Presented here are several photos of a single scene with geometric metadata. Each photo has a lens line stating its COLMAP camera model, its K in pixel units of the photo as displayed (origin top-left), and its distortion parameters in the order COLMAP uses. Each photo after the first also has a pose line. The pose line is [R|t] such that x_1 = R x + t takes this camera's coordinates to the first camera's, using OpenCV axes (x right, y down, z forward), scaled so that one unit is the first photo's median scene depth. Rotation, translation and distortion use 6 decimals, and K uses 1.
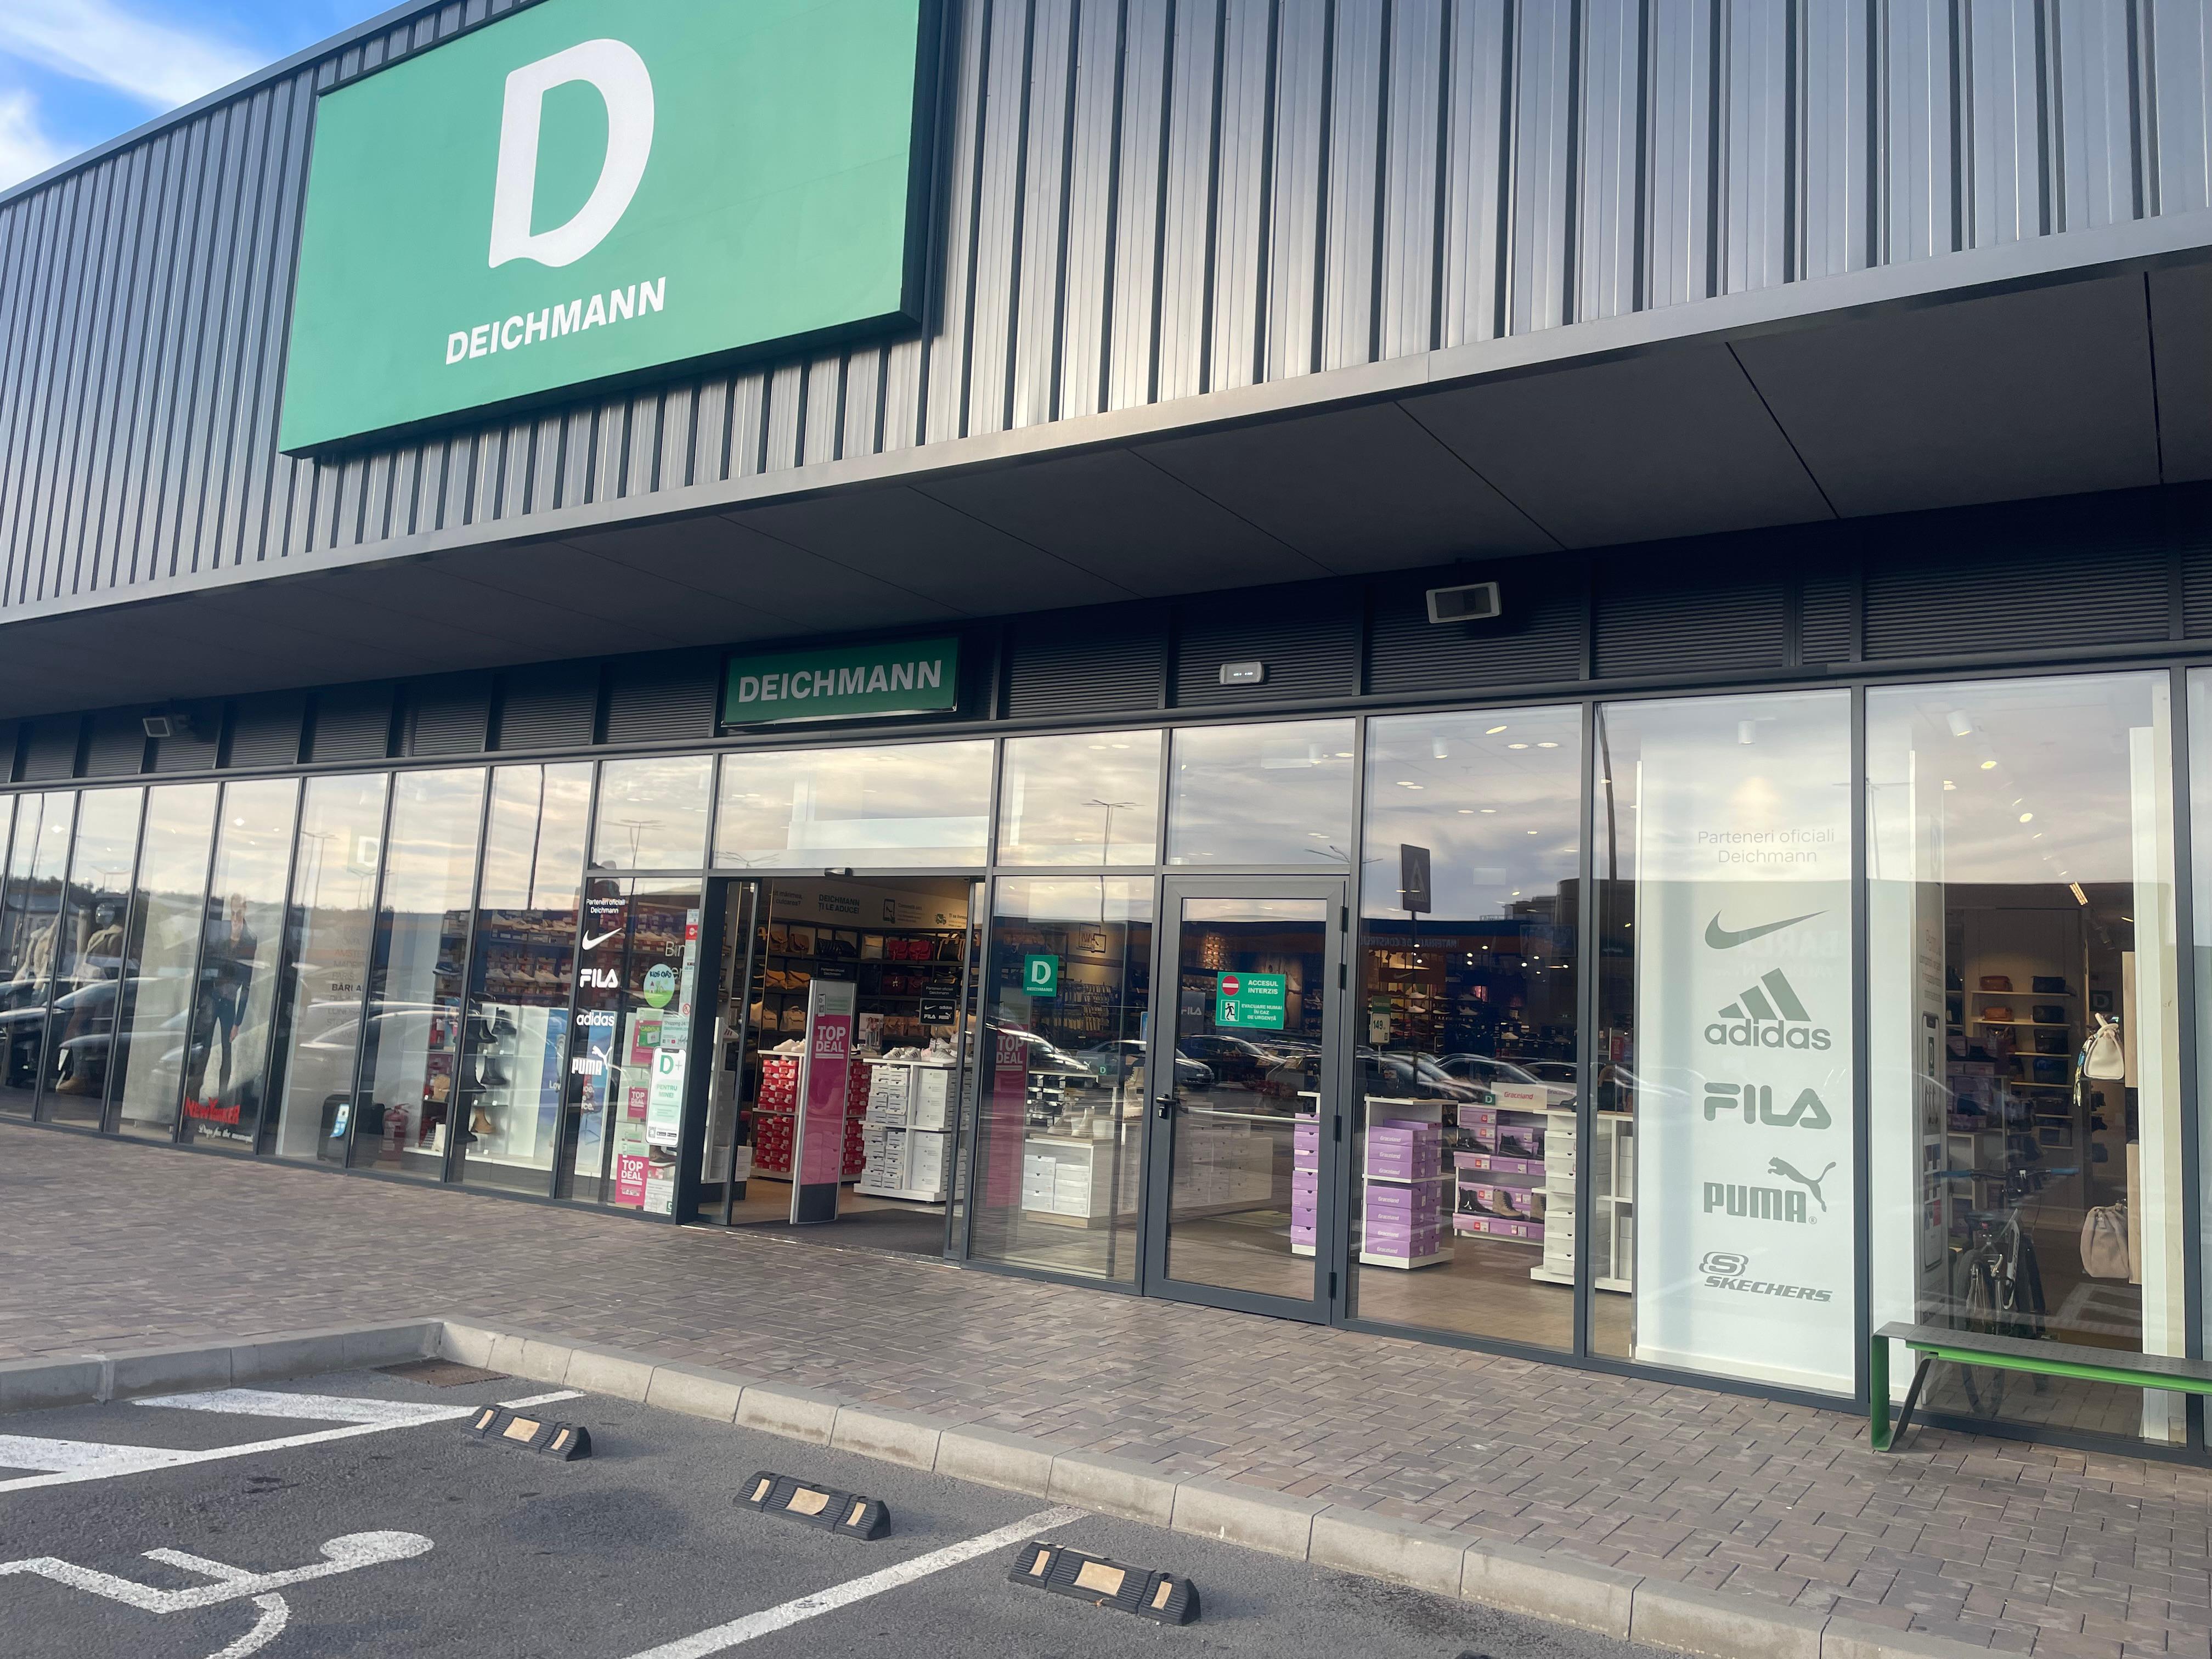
lens RADIAL K [[1671.7, 0, 1091.5], [0, 1671.7, 825.6], [0, 0, 1]] dist [0.091241, -0.125347]
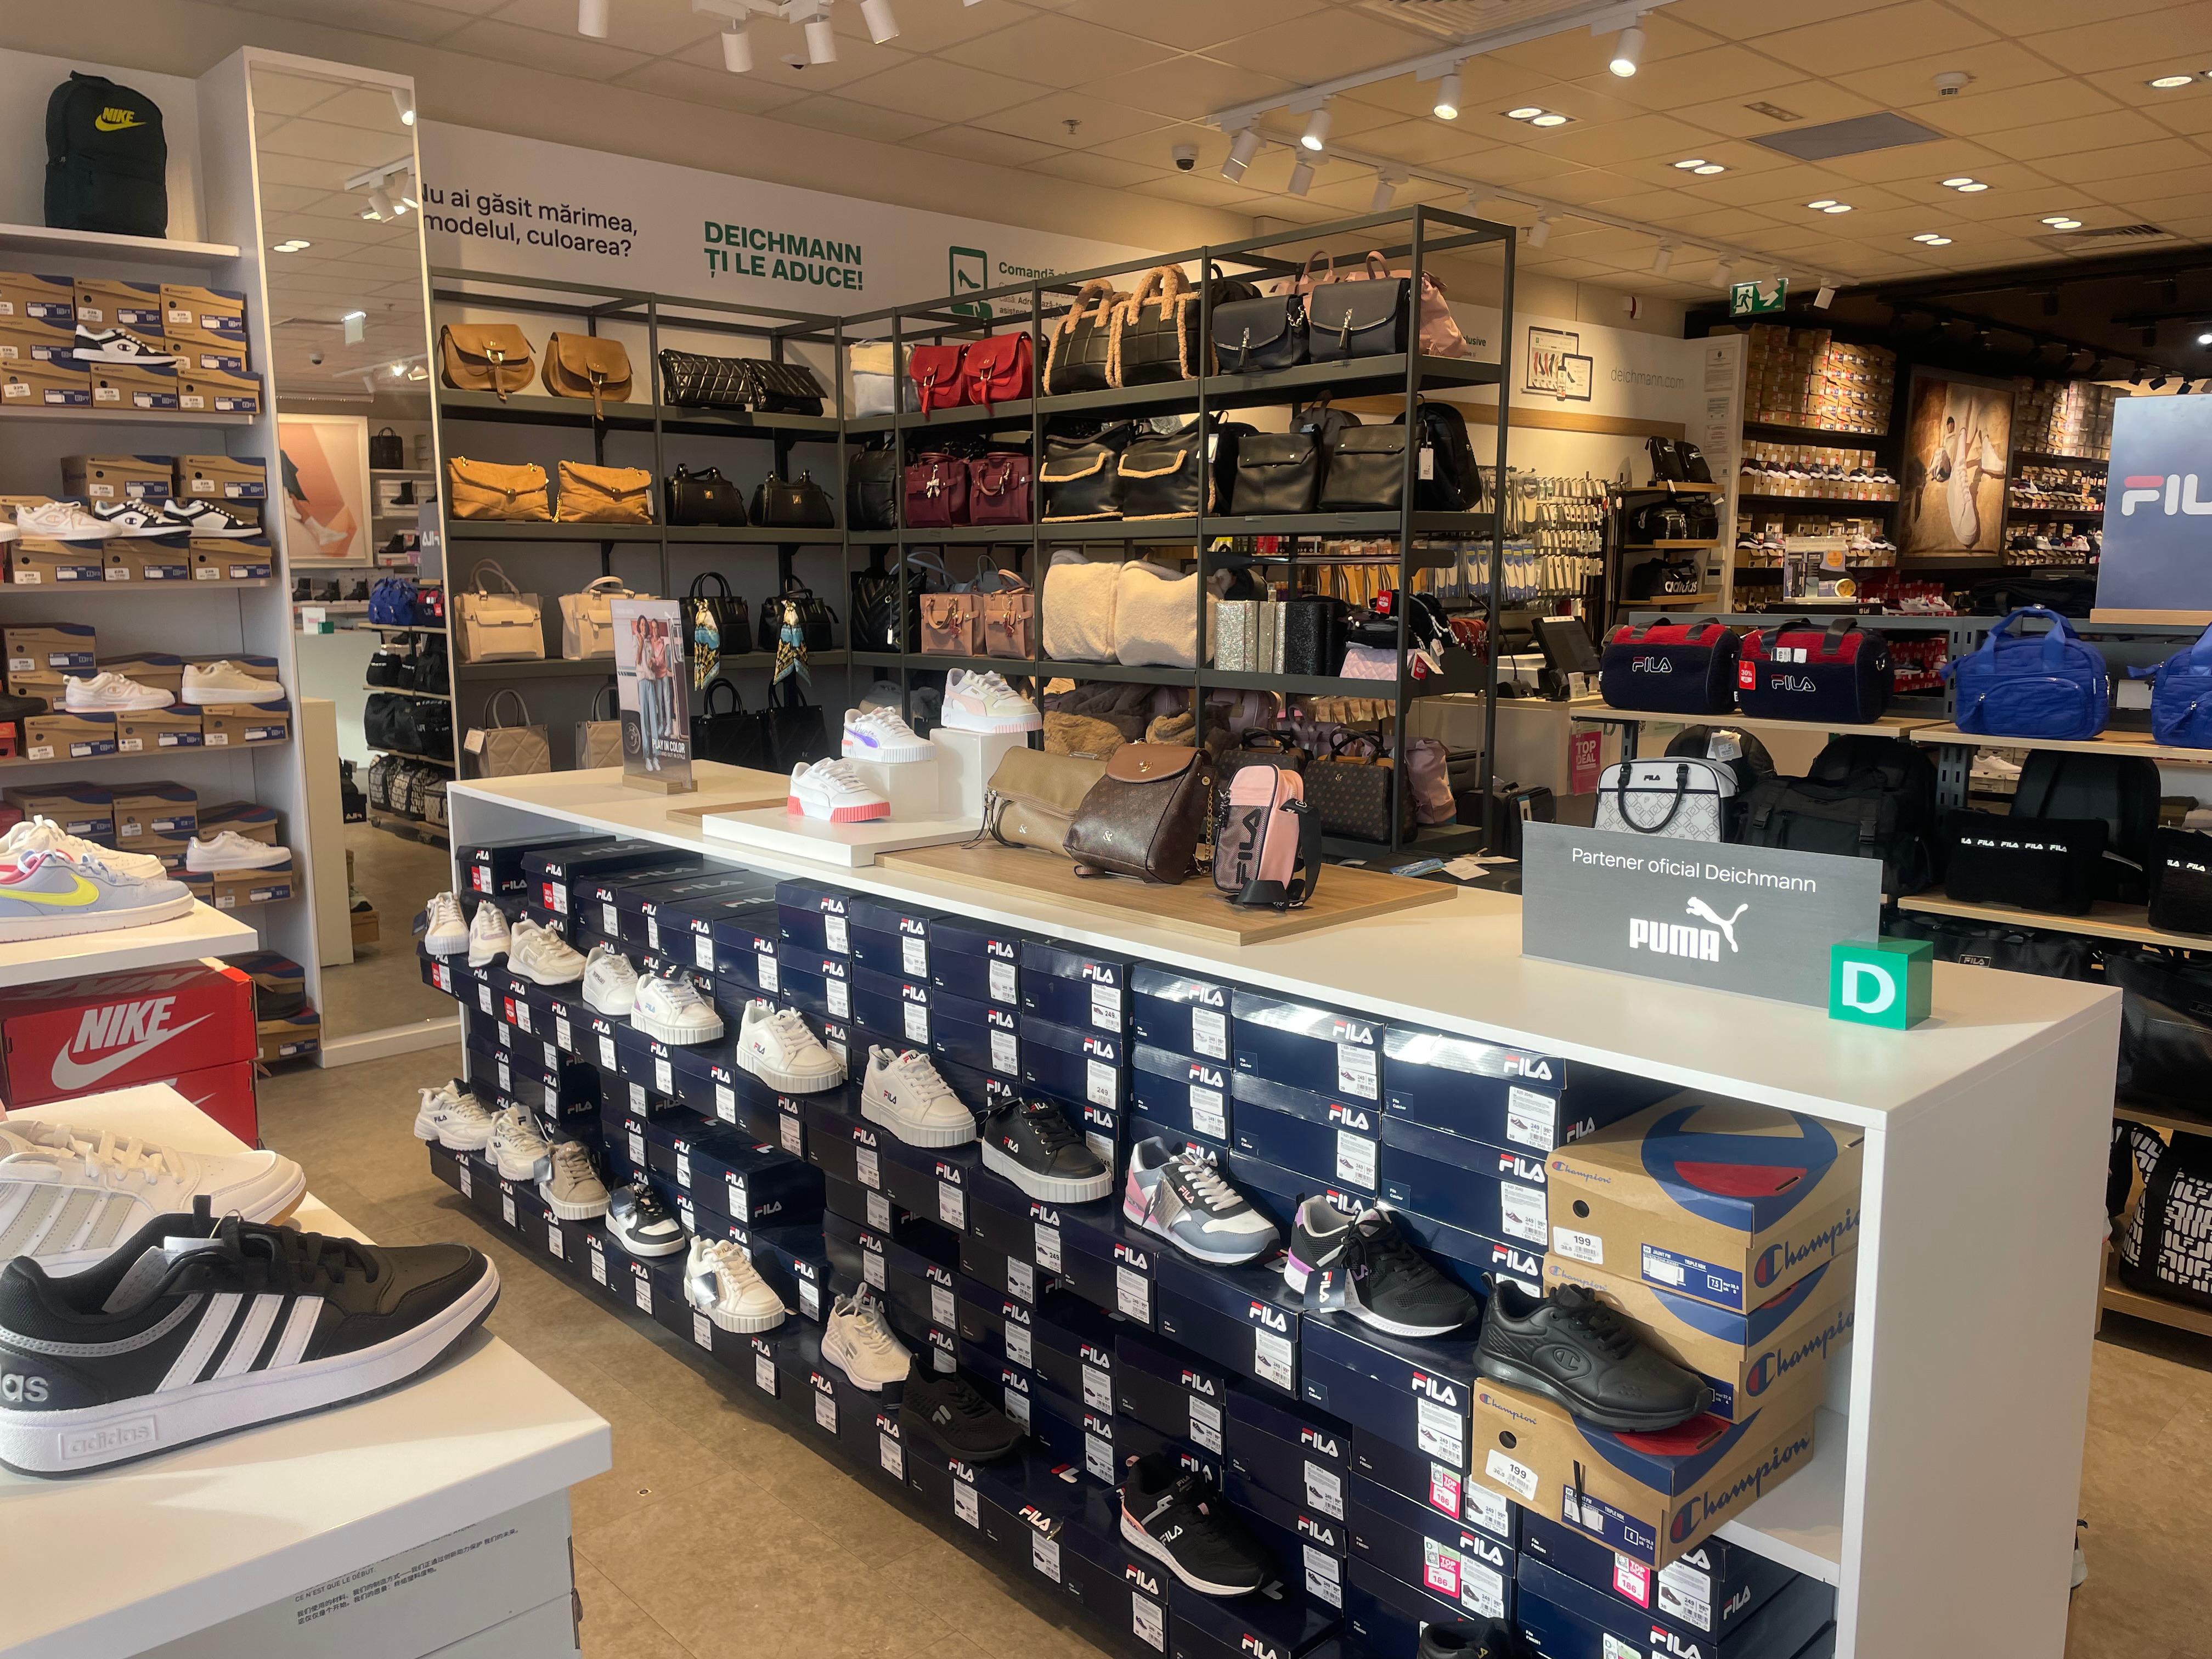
lens RADIAL K [[1671.7, 0, 1091.5], [0, 1671.7, 825.6], [0, 0, 1]] dist [0.091241, -0.125347]
pose [[0.968156, -0.019105, -0.249618, -0.012268], [0.084129, 0.963926, 0.252526, 0.079038], [0.235789, -0.265485, 0.934838, 0.702799]]
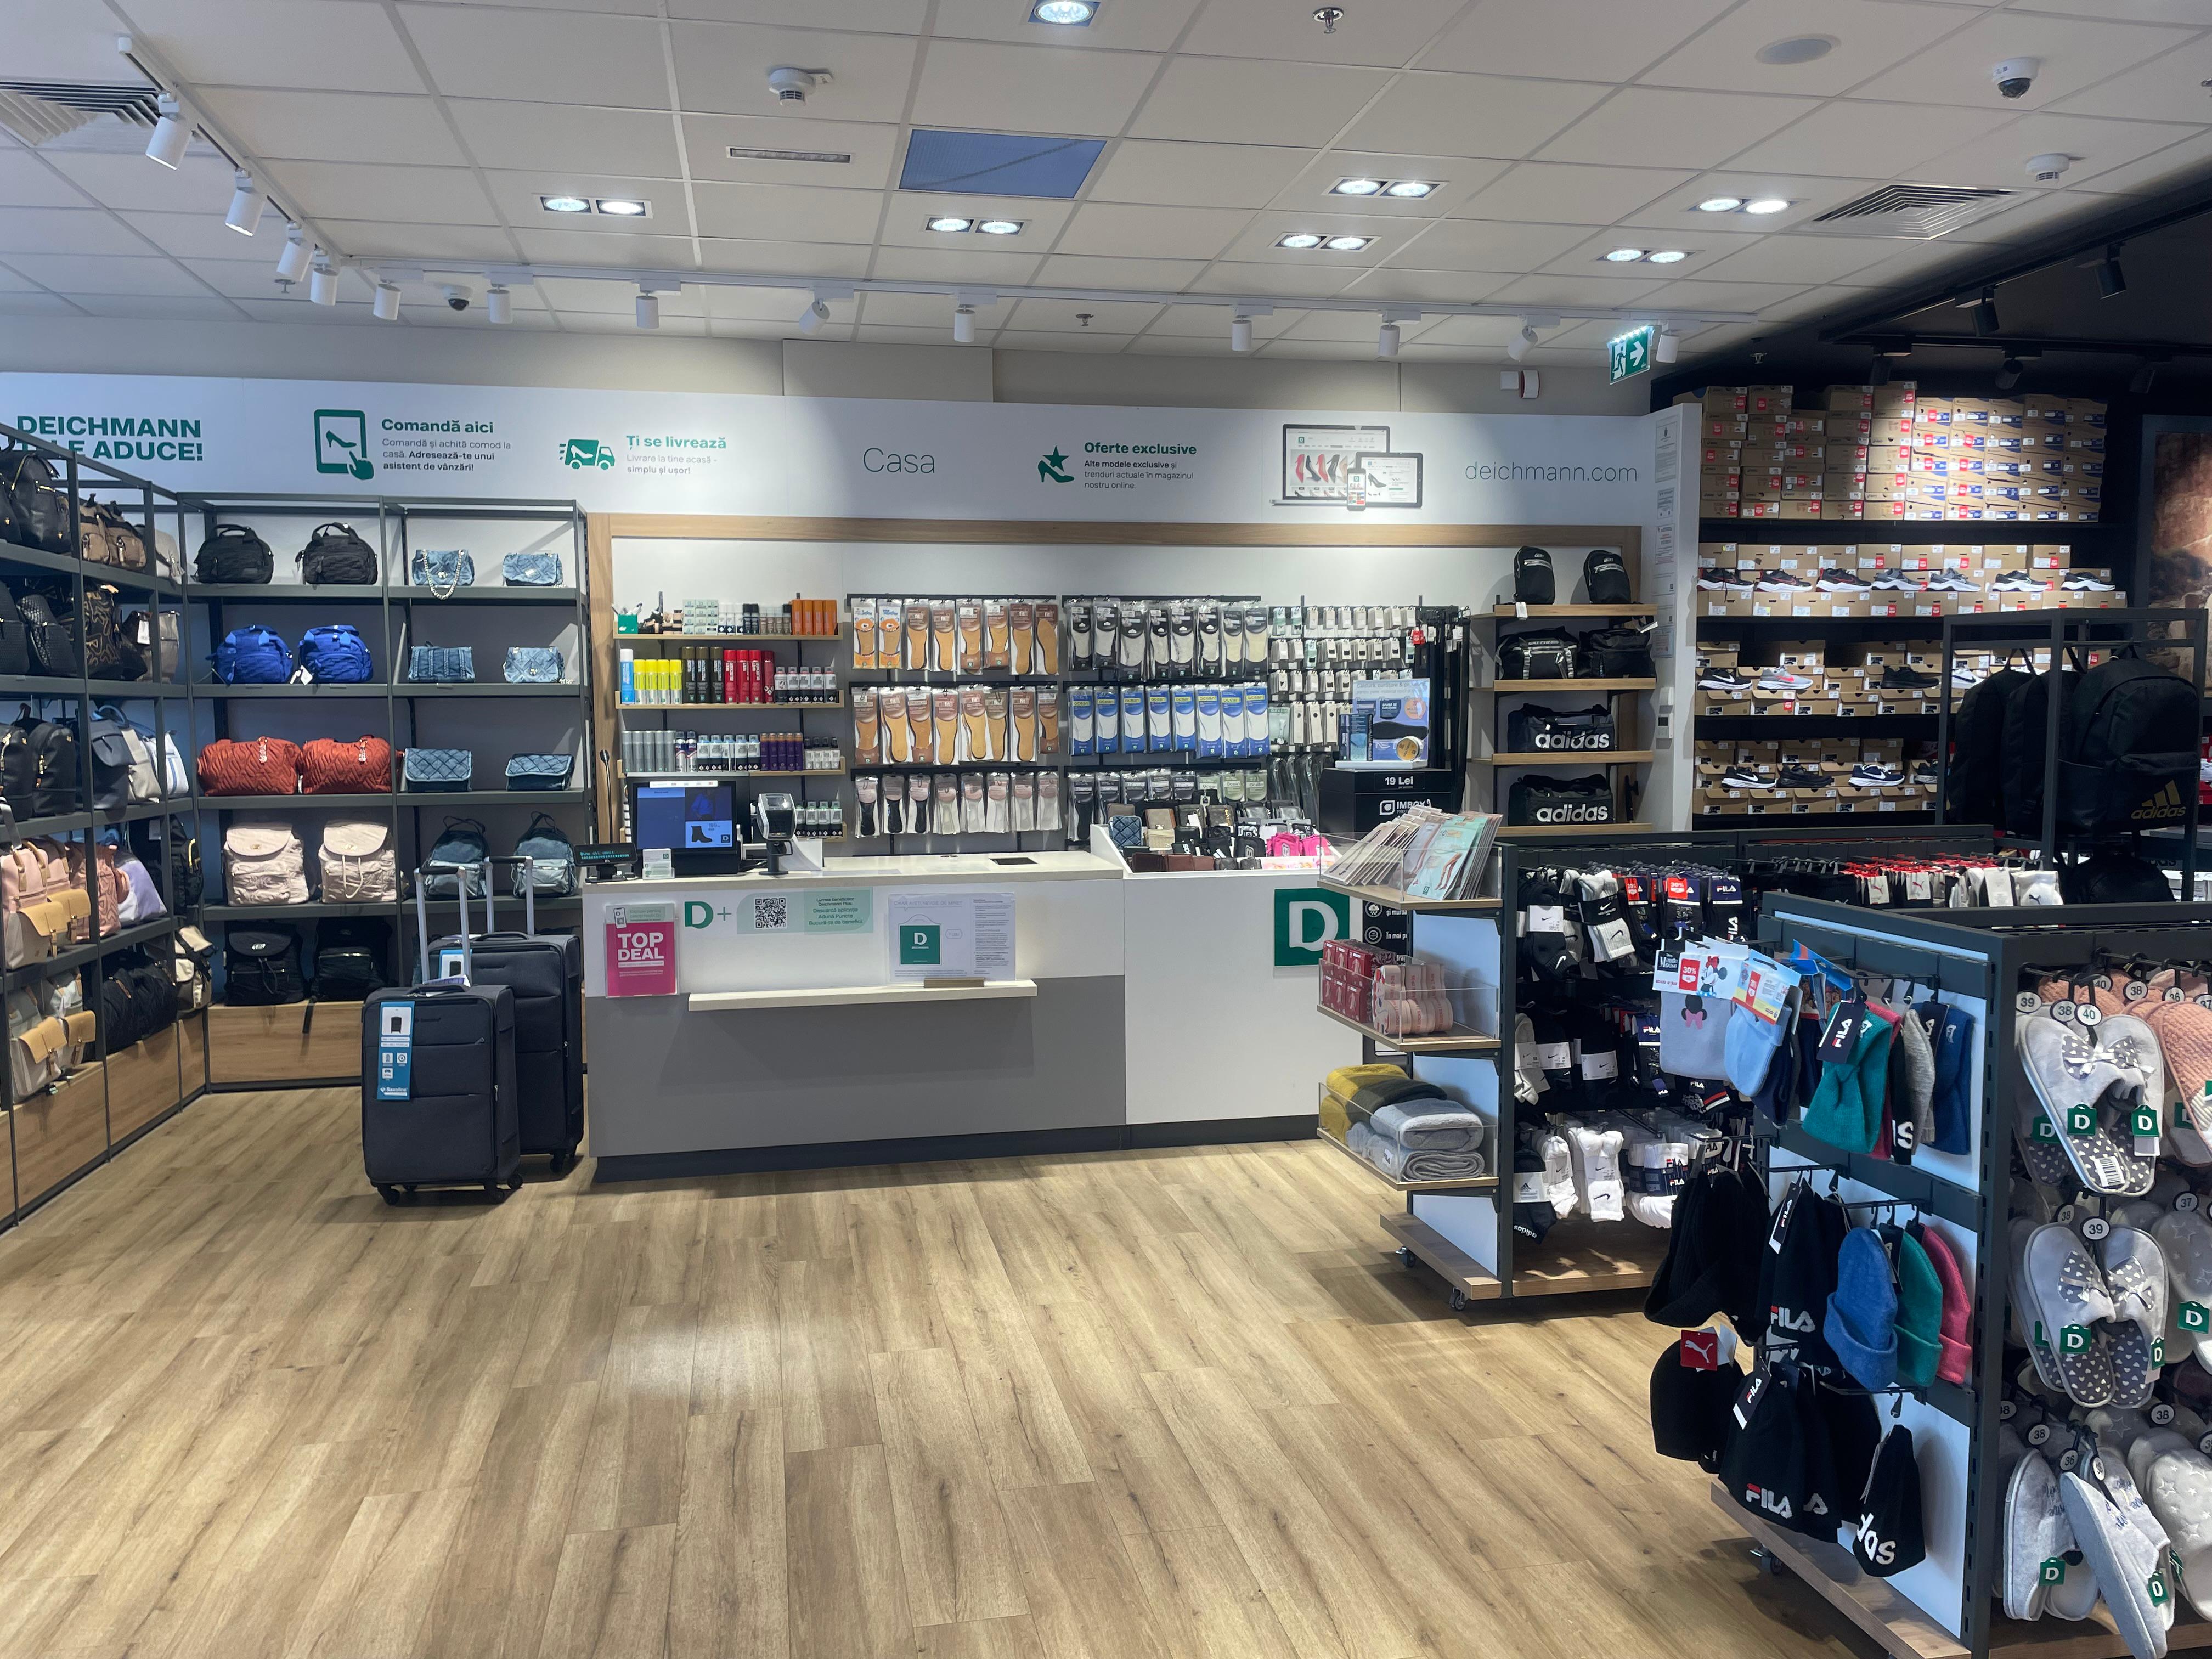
lens RADIAL K [[1671.7, 0, 1091.5], [0, 1671.7, 825.6], [0, 0, 1]] dist [0.091241, -0.125347]
pose [[0.696158, -0.012366, -0.717782, 0.261633], [0.131707, 0.985081, 0.110768, 0.120049], [0.705703, -0.171649, 0.687400, 0.922587]]
